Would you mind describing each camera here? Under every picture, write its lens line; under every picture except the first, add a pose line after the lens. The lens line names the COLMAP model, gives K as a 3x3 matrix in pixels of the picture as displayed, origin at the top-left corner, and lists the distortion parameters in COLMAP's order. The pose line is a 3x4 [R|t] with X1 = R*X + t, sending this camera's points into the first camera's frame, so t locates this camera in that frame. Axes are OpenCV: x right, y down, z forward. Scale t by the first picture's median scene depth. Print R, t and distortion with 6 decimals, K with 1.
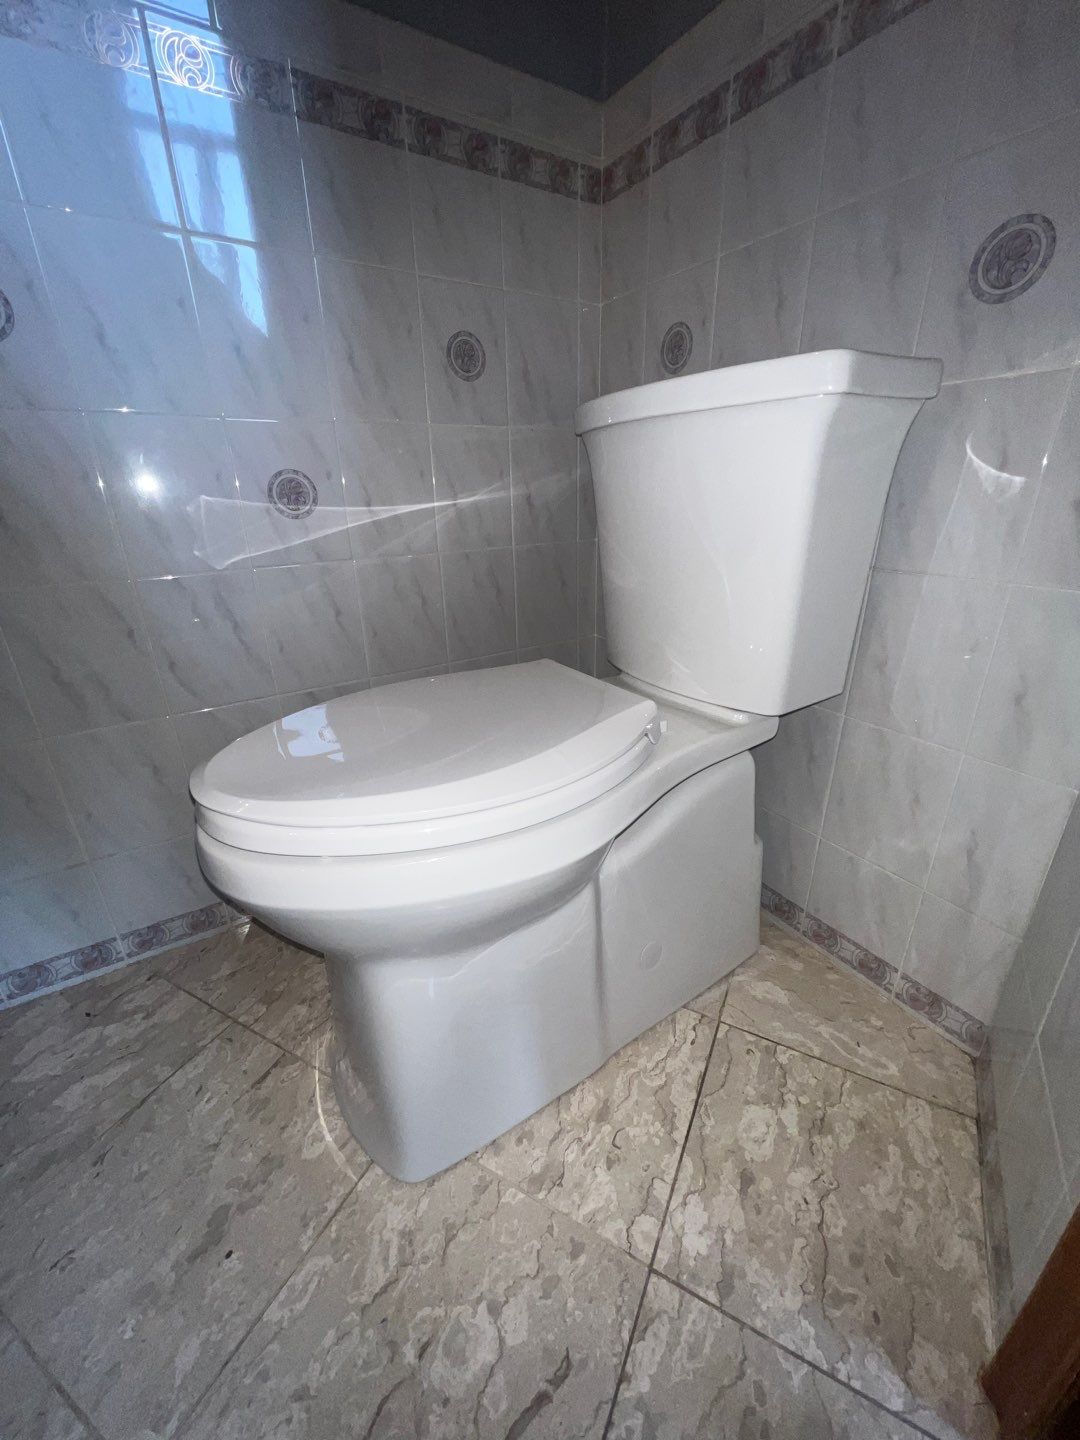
lens RADIAL K [[577.3, 0, 544.6], [0, 577.3, 720.5], [0, 0, 1]] dist [0.001546, 0.000238]
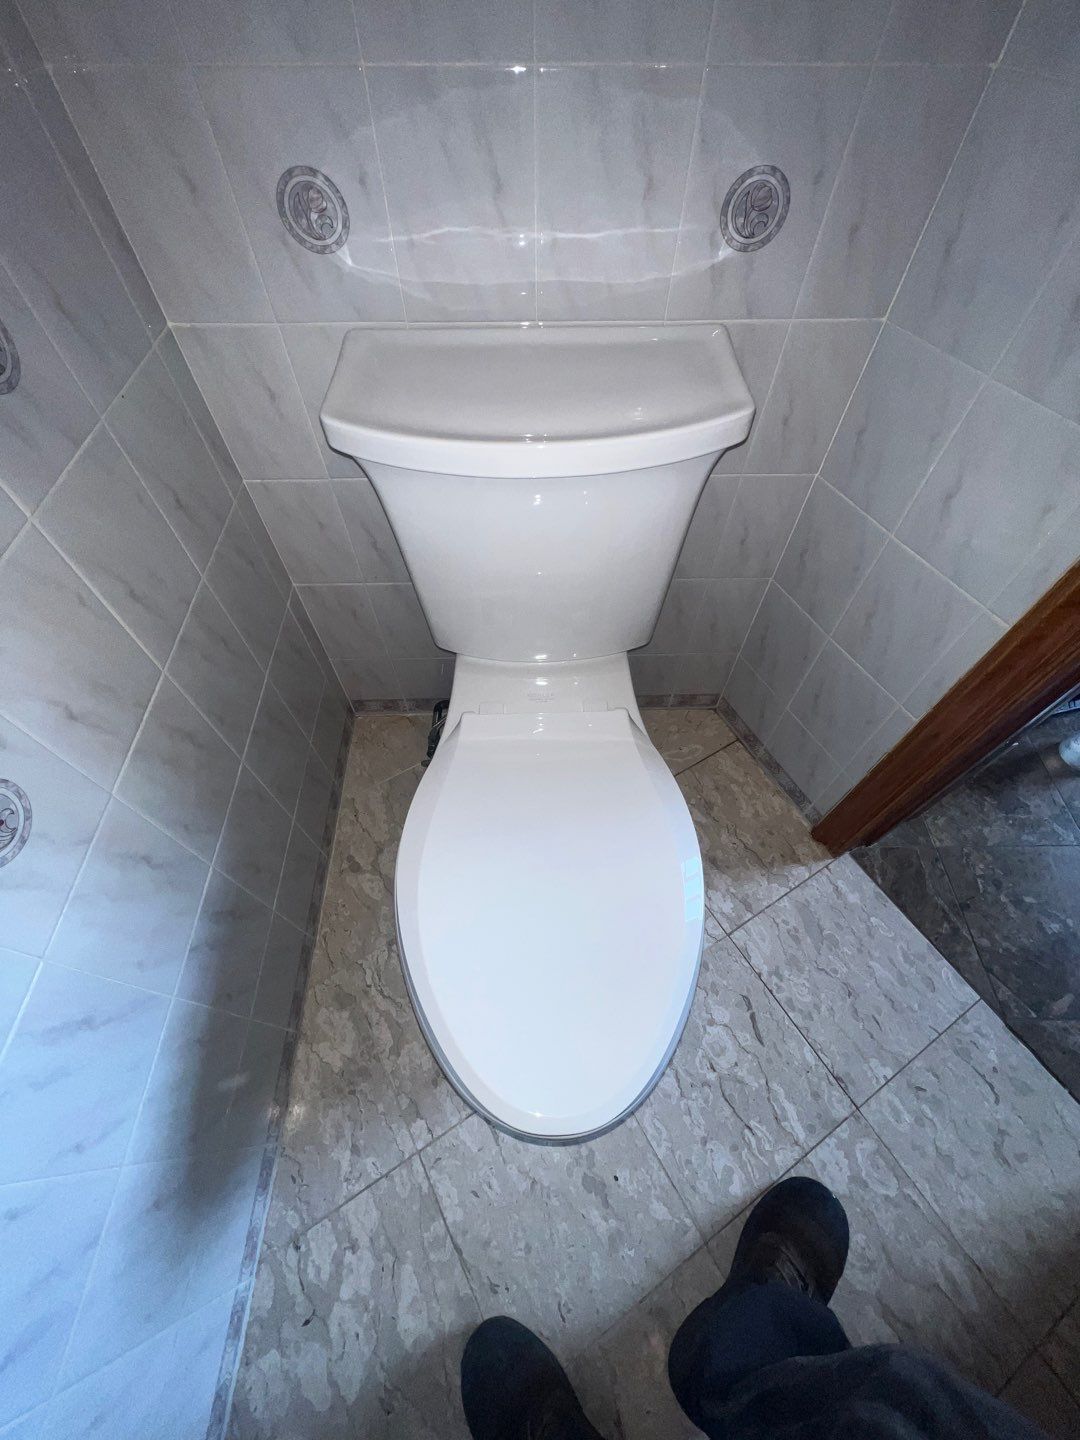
lens RADIAL K [[577.3, 0, 544.6], [0, 577.3, 720.5], [0, 0, 1]] dist [0.001546, 0.000238]
pose [[0.518597, -0.701692, 0.488554, -0.551298], [0.314639, 0.687917, 0.654043, -0.946573], [-0.795022, -0.185466, 0.577532, 0.512100]]
